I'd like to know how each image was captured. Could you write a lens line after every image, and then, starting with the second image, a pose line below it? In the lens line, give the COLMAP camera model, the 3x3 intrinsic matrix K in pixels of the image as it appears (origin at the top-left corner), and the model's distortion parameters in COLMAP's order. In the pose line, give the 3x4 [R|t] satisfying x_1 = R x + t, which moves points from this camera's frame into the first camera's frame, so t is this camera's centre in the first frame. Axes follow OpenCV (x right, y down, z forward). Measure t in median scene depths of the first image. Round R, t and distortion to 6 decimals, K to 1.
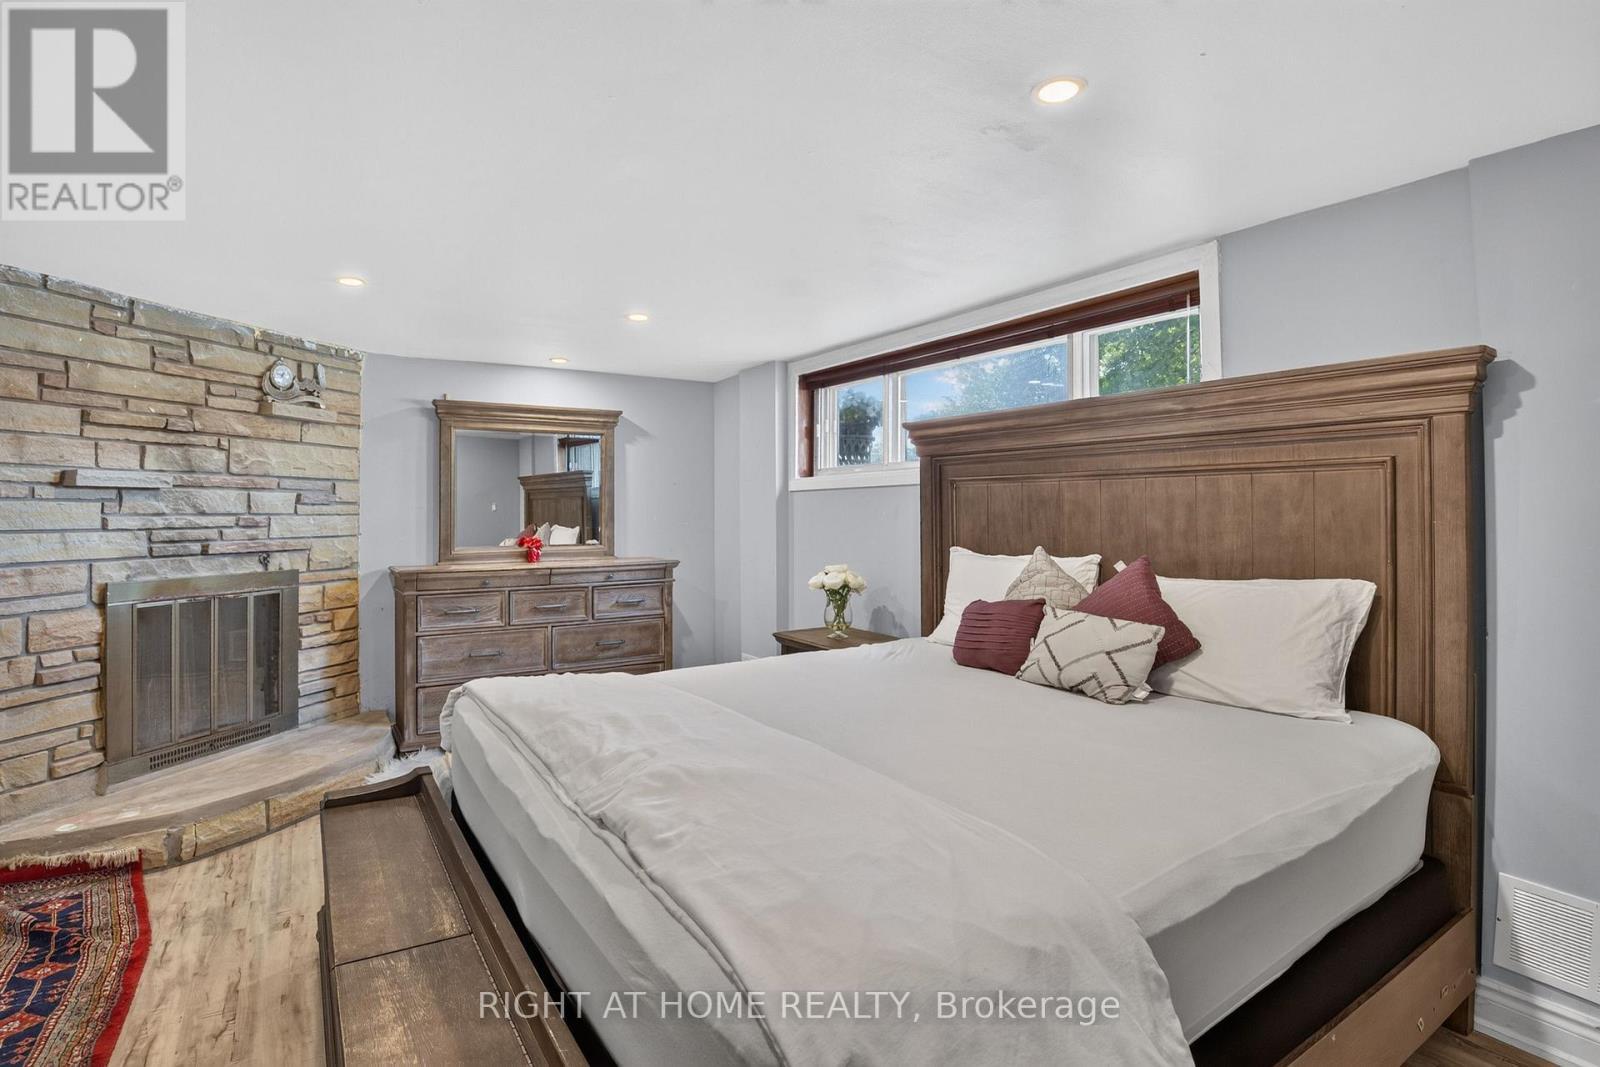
lens RADIAL K [[790.8, 0, 801.6], [0, 790.8, 498.5], [0, 0, 1]] dist [-0.059908, 0.006560]
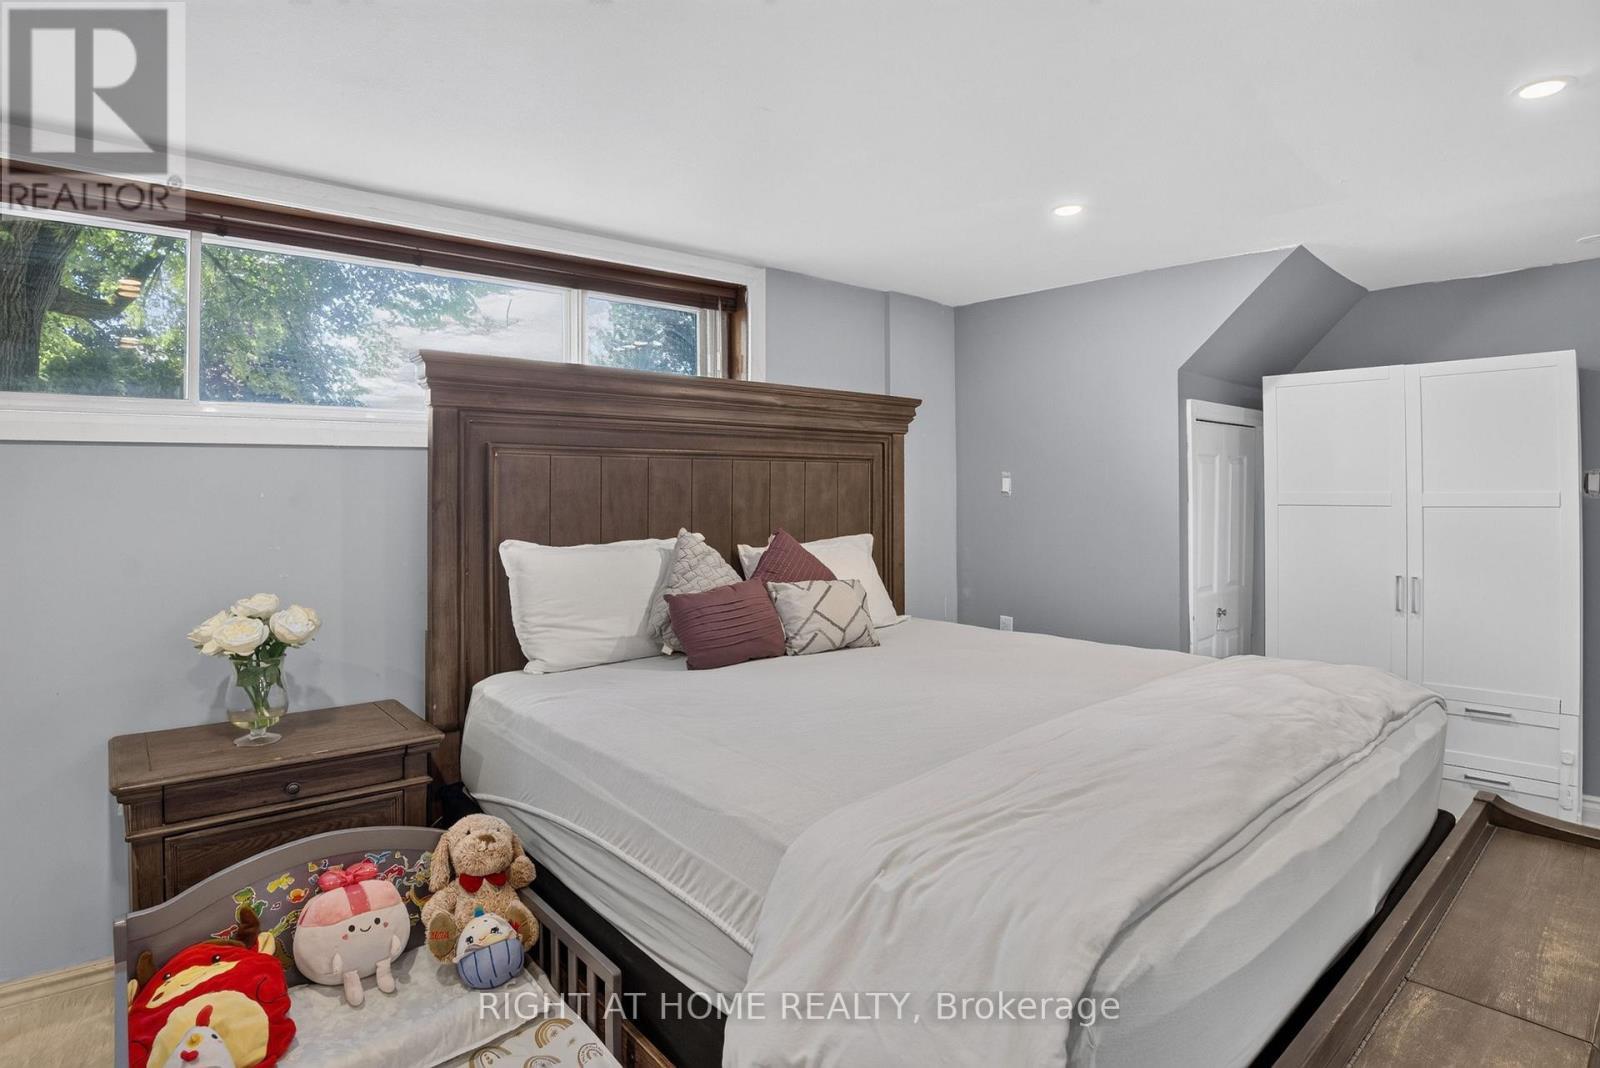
lens RADIAL K [[790.8, 0, 801.6], [0, 790.8, 499.0], [0, 0, 1]] dist [-0.059908, 0.006560]
pose [[-0.108944, -0.010833, 0.993989, -0.710432], [-0.008839, 0.999912, 0.009929, 0.017590], [-0.994009, -0.007704, -0.109031, 1.065133]]
